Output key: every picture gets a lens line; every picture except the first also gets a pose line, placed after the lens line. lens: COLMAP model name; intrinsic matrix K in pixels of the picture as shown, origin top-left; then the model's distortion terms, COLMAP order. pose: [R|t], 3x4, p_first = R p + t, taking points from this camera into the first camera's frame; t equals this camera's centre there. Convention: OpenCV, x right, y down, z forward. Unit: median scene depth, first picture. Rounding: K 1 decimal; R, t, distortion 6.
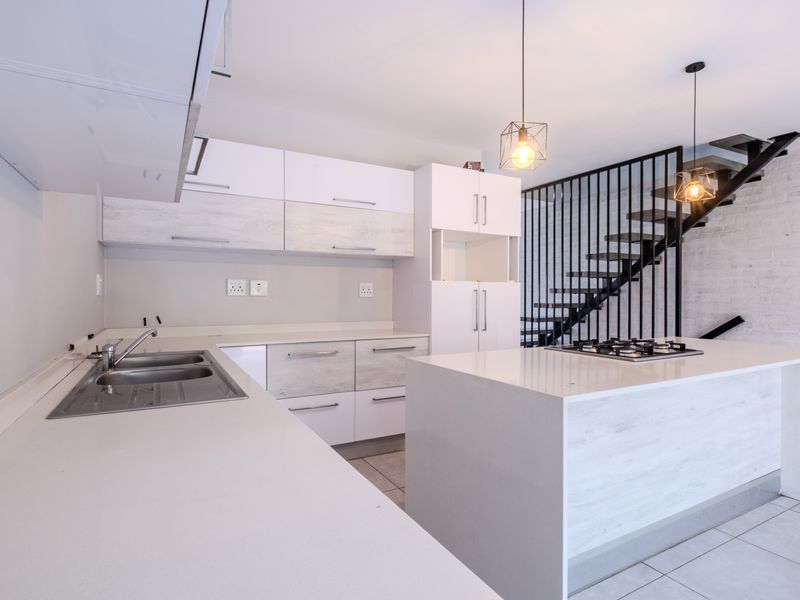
lens RADIAL K [[429.8, 0, 393.5], [0, 429.8, 296.8], [0, 0, 1]] dist [0.004531, 0.000349]
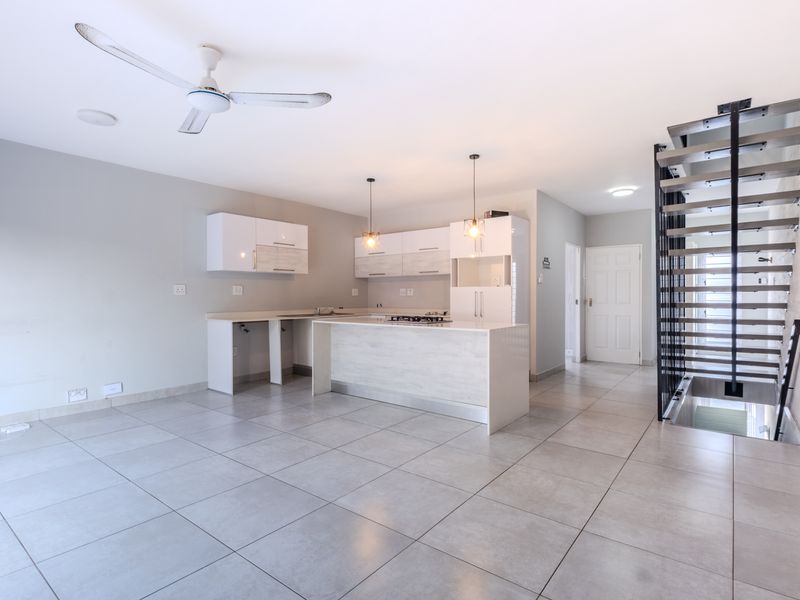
lens RADIAL K [[419.4, 0, 374.5], [0, 419.4, 299.6], [0, 0, 1]] dist [0.005060, 0.000114]
pose [[0.358791, 0.004478, -0.933407, 1.507478], [0.000850, 0.999987, 0.005124, 0.006108], [0.933418, -0.002632, 0.358782, 0.048216]]
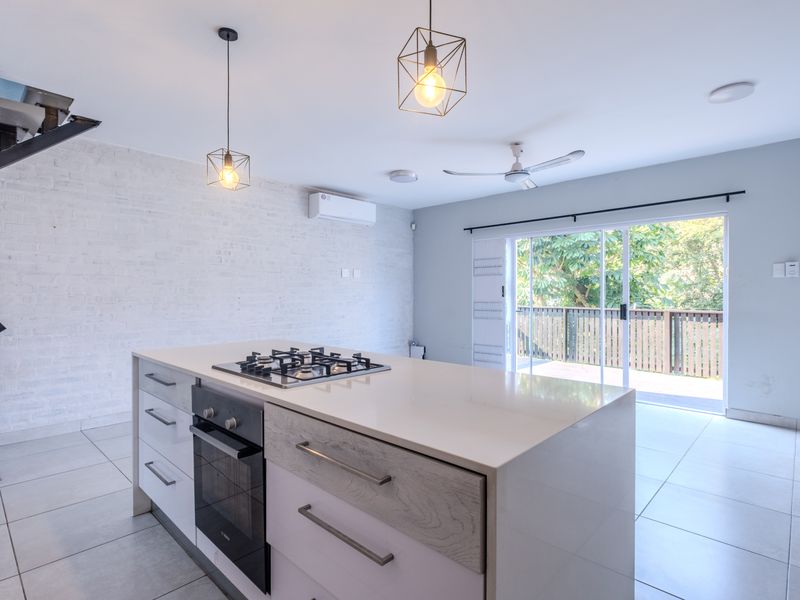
lens RADIAL K [[429.8, 0, 393.5], [0, 429.8, 296.8], [0, 0, 1]] dist [0.004531, 0.000349]
pose [[-0.301571, -0.007437, 0.953415, -0.170705], [0.000258, 0.999969, 0.007882, -0.006906], [-0.953444, 0.002623, -0.301560, 0.690785]]
